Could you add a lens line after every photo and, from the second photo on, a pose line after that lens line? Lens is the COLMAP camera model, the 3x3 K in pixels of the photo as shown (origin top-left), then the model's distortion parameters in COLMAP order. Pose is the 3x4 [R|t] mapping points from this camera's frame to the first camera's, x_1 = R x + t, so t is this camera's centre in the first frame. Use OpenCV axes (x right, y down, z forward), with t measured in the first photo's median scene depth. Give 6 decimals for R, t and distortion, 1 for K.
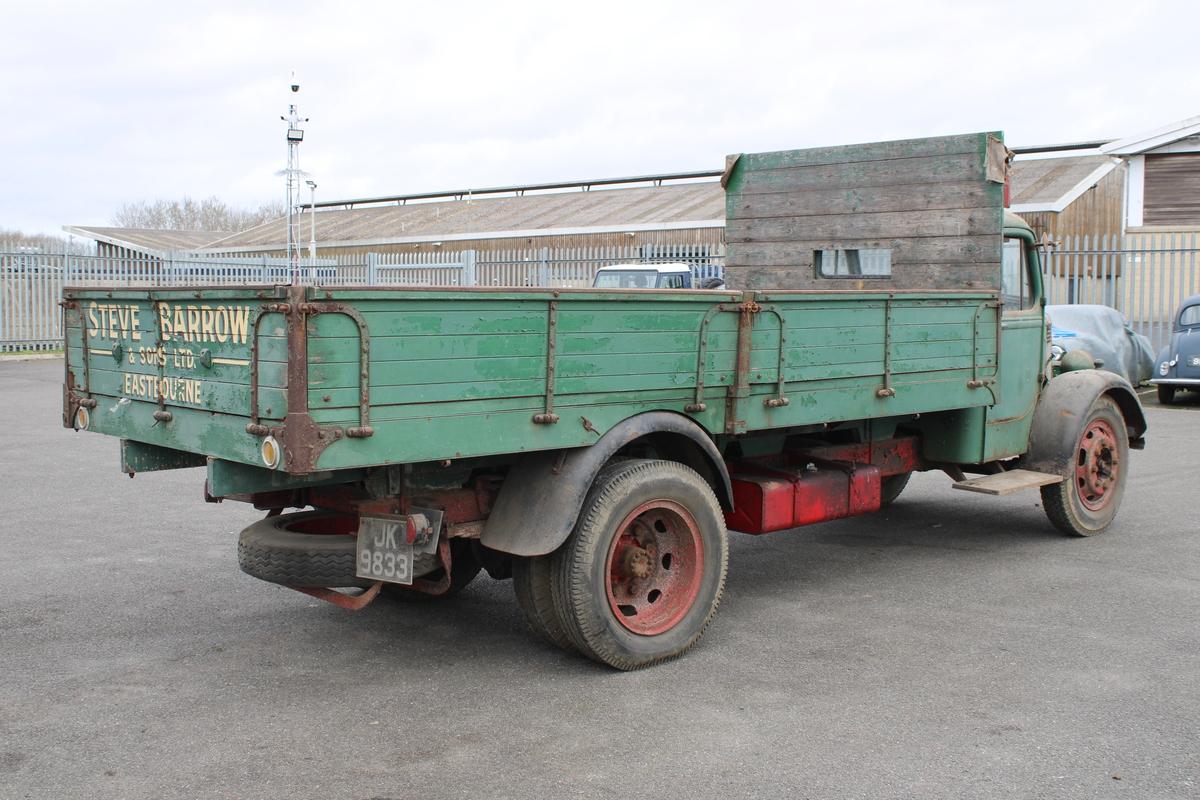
lens RADIAL K [[1337.9, 0, 600.0], [0, 1337.9, 400.0], [0, 0, 1]] dist [-0.116071, 0.221837]
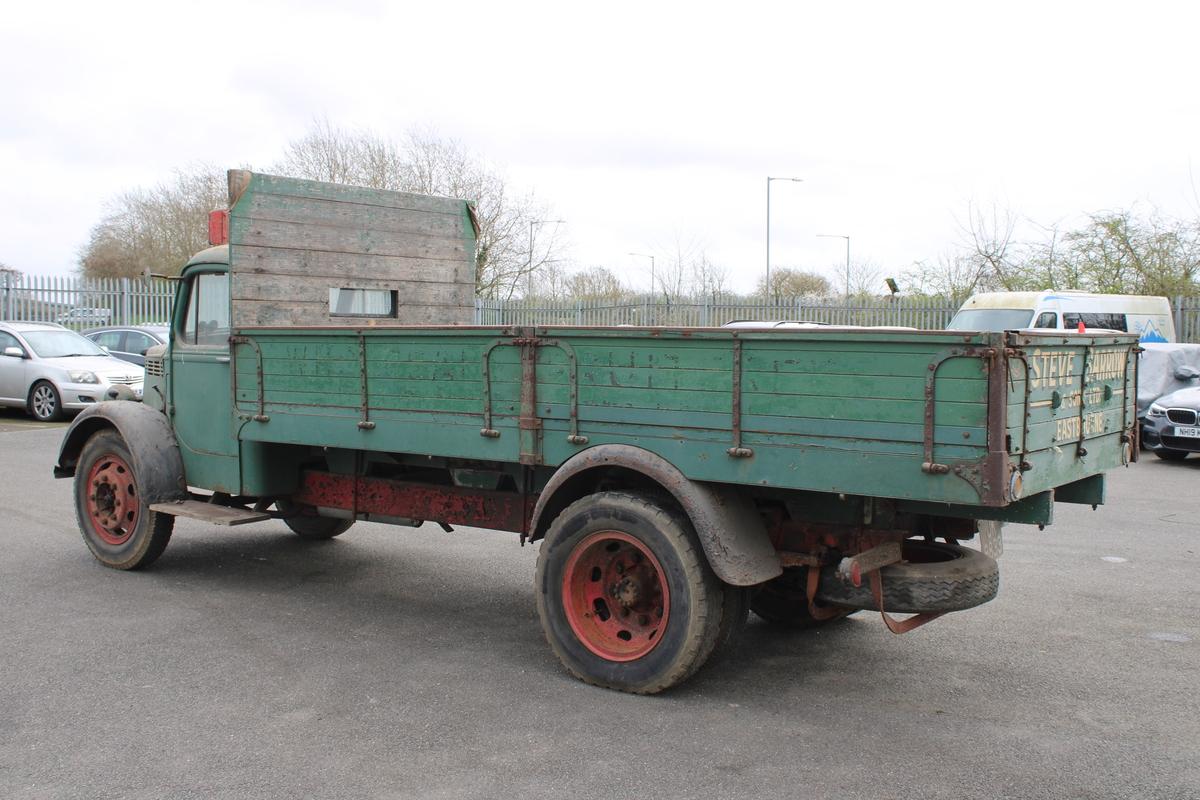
lens RADIAL K [[1301.6, 0, 583.5], [0, 1301.6, 377.7], [0, 0, 1]] dist [-0.006395, -0.267002]
pose [[-0.195828, -0.039110, 0.979858, -0.876193], [0.070166, 0.996085, 0.053780, -0.091466], [-0.978125, 0.079285, -0.192317, 1.088014]]
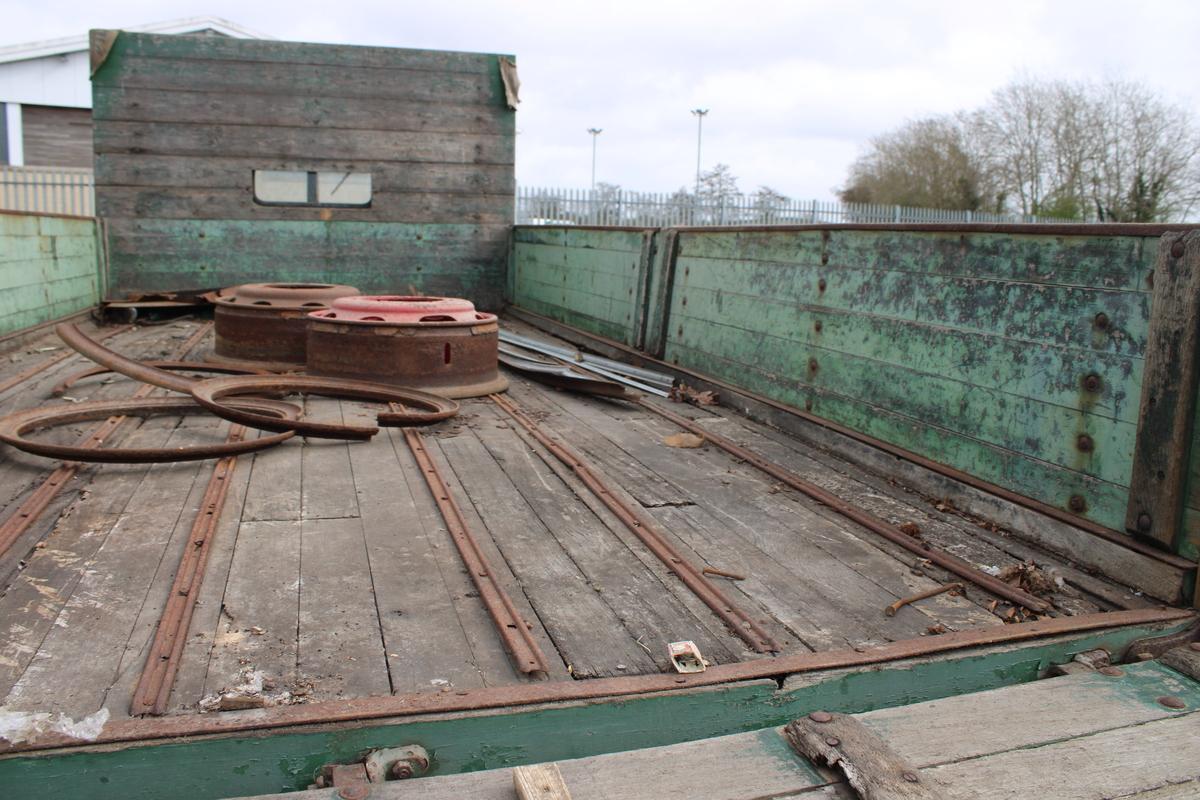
lens RADIAL K [[1001.3, 0, 589.5], [0, 1001.3, 386.1], [0, 0, 1]] dist [-0.160936, 0.140891]
pose [[0.440937, -0.126069, 0.888640, -0.307909], [0.046709, 0.991968, 0.117551, -0.047210], [-0.896322, -0.010325, 0.443284, 0.606120]]
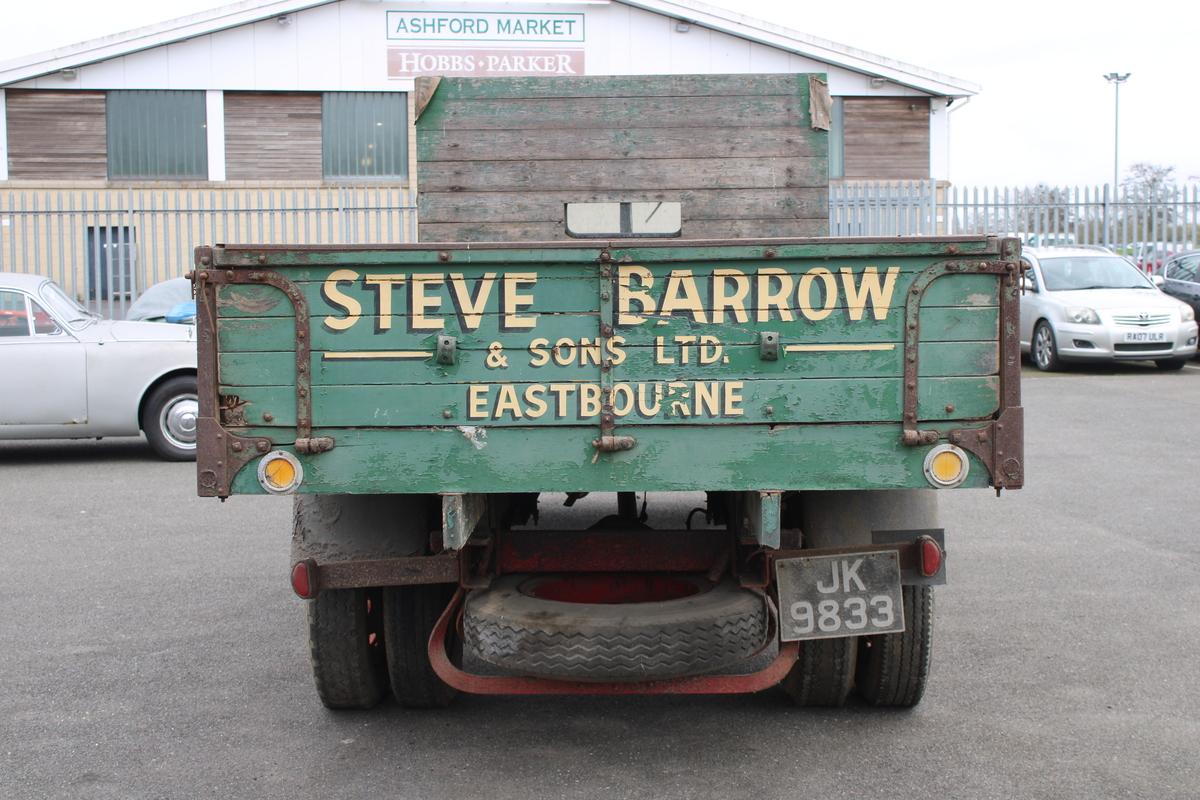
lens RADIAL K [[1720.0, 0, 600.0], [0, 1720.0, 400.0], [0, 0, 1]] dist [-0.038956, 0.108584]
pose [[0.685479, -0.069239, 0.724793, -0.636617], [0.071958, 0.997037, 0.027192, -0.021722], [-0.724528, 0.033515, 0.688430, 0.292577]]
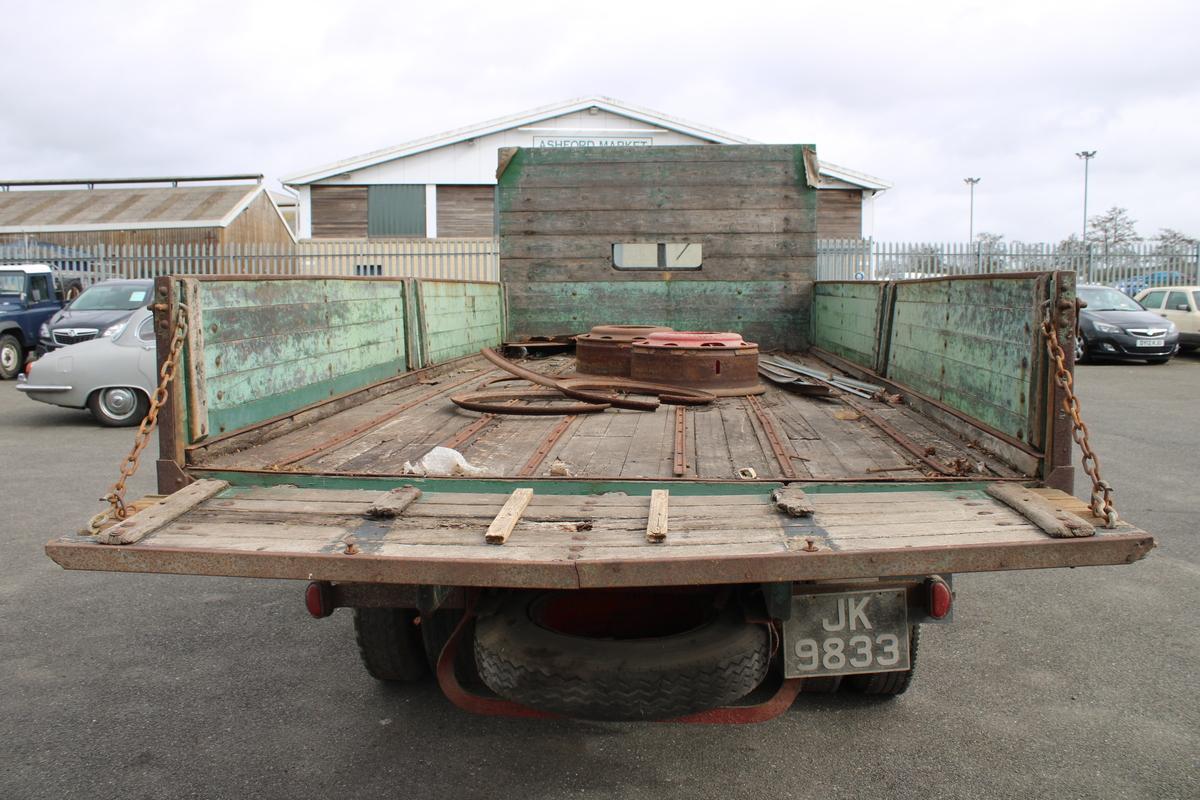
lens RADIAL K [[1001.3, 0, 589.5], [0, 1001.3, 386.1], [0, 0, 1]] dist [-0.160936, 0.140891]
pose [[0.736959, -0.073469, 0.671933, -0.418881], [0.062088, 0.997231, 0.040941, -0.036720], [-0.673080, 0.011547, 0.739480, 0.468517]]
